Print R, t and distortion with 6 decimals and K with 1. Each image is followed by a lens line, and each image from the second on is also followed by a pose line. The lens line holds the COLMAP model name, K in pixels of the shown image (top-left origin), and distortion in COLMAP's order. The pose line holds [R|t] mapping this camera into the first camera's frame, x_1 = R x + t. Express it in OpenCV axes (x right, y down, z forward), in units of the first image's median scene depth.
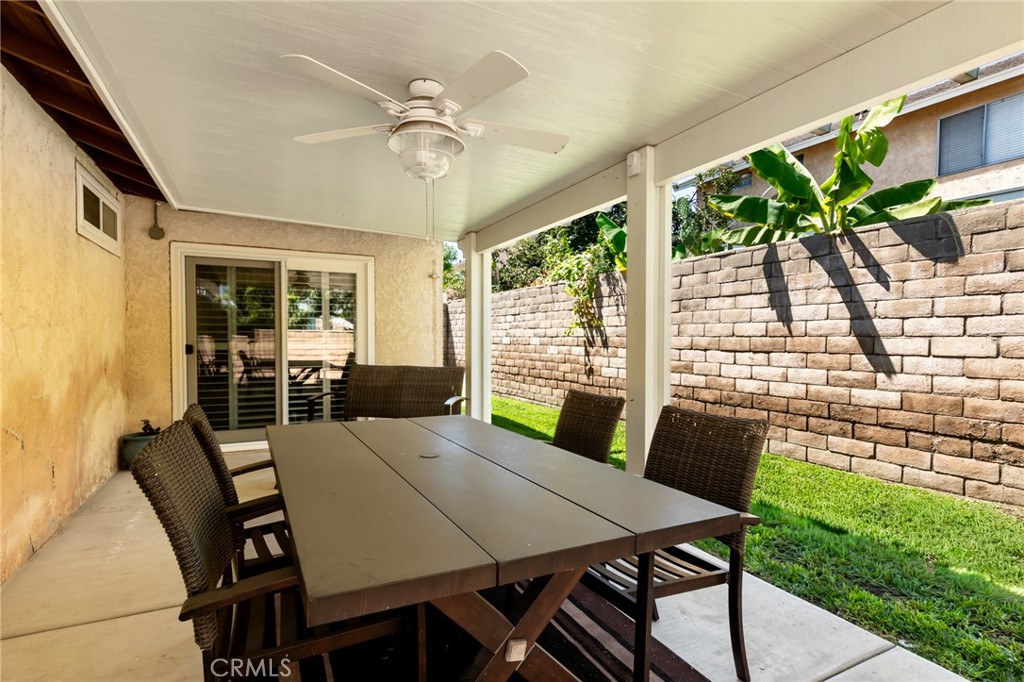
lens RADIAL K [[540.5, 0, 513.9], [0, 540.5, 351.0], [0, 0, 1]] dist [0.004535, -0.000742]
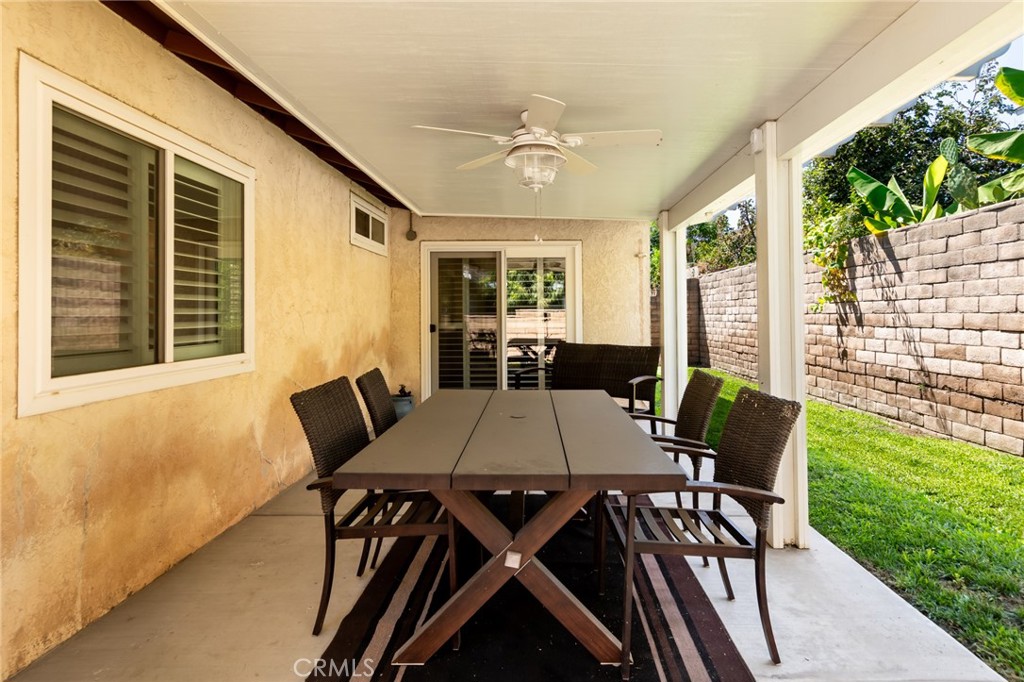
lens RADIAL K [[588.5, 0, 512.3], [0, 588.5, 304.9], [0, 0, 1]] dist [0.003365, -0.000293]
pose [[0.878886, -0.017163, -0.476722, 0.173760], [-0.002208, 0.999196, -0.040043, -0.002630], [0.477026, 0.036246, 0.878141, -0.071146]]
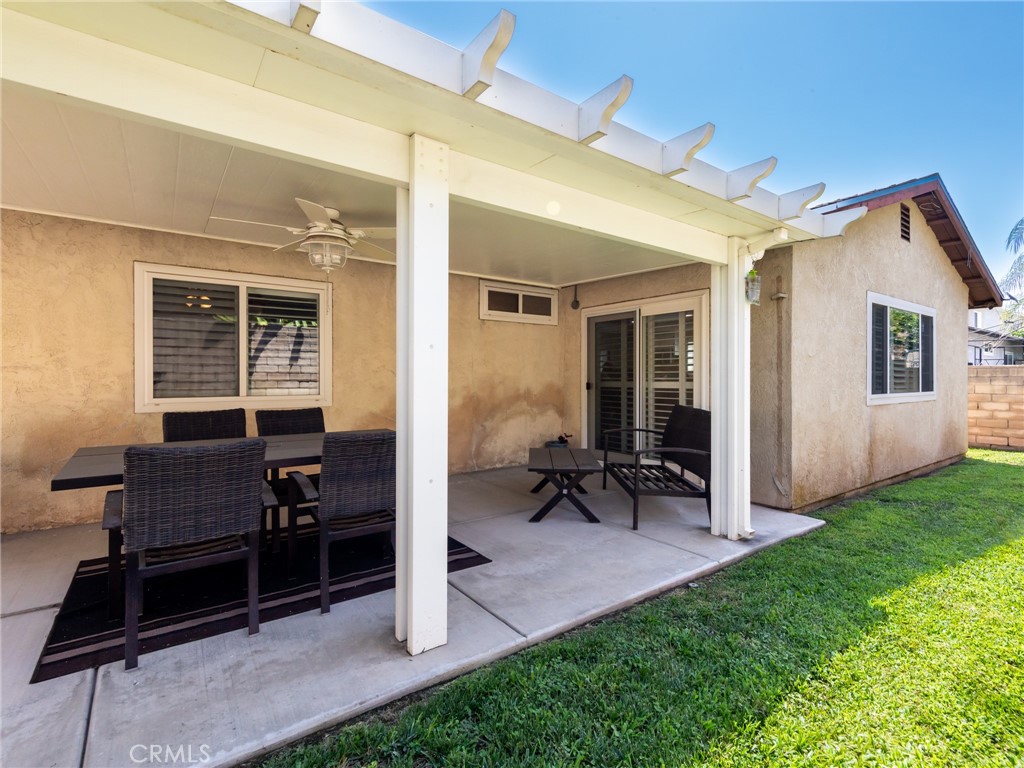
lens RADIAL K [[454.6, 0, 454.9], [0, 454.6, 380.9], [0, 0, 1]] dist [0.001577, -0.001170]
pose [[0.115079, 0.004702, -0.993345, 0.460503], [-0.031572, 0.999501, 0.001073, -0.005480], [0.992855, 0.031238, 0.115170, 0.494108]]
